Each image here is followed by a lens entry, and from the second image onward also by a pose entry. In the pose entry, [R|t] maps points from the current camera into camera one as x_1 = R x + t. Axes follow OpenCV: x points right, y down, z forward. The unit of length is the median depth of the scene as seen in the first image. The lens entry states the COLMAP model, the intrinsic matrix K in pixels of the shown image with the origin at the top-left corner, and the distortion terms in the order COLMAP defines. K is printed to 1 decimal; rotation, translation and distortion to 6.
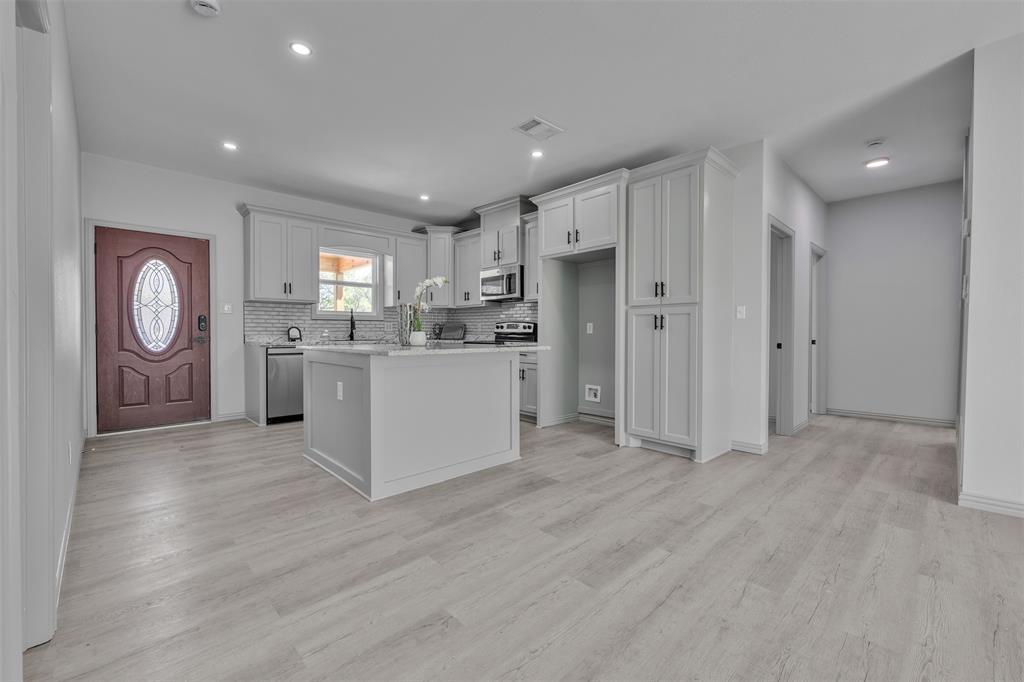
lens RADIAL K [[438.1, 0, 519.9], [0, 438.1, 338.0], [0, 0, 1]] dist [0.001235, 0.001106]
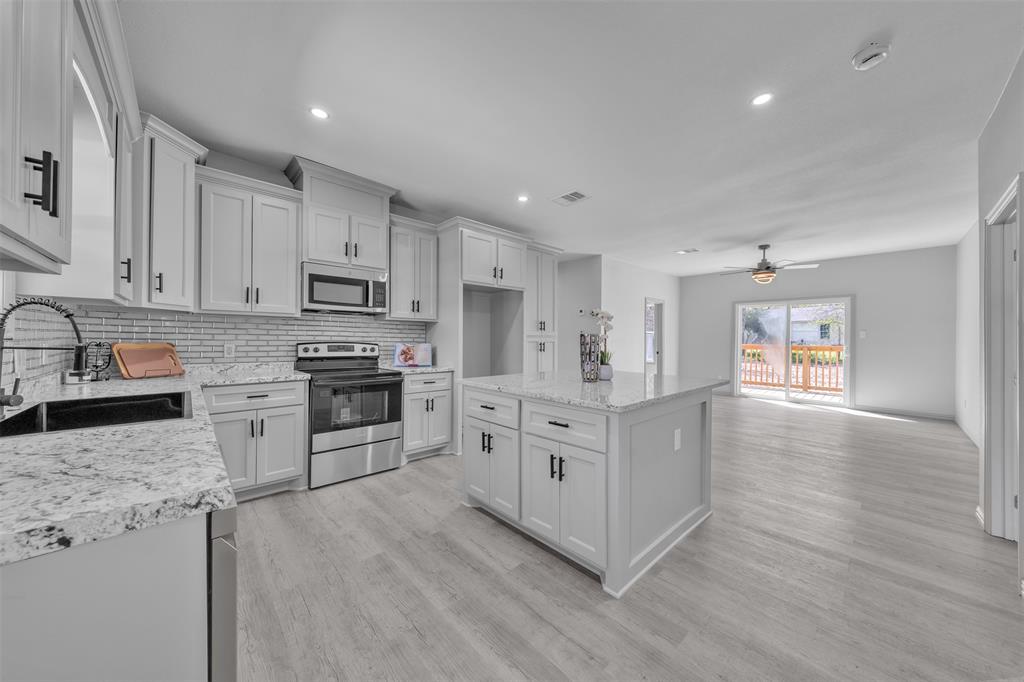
lens RADIAL K [[348.5, 0, 511.3], [0, 348.5, 339.1], [0, 0, 1]] dist [-0.000134, -0.000130]
pose [[0.020524, -0.000528, 0.999789, -0.643891], [0.000371, 1.000000, 0.000520, -0.045874], [-0.999789, 0.000361, 0.020524, 0.764485]]
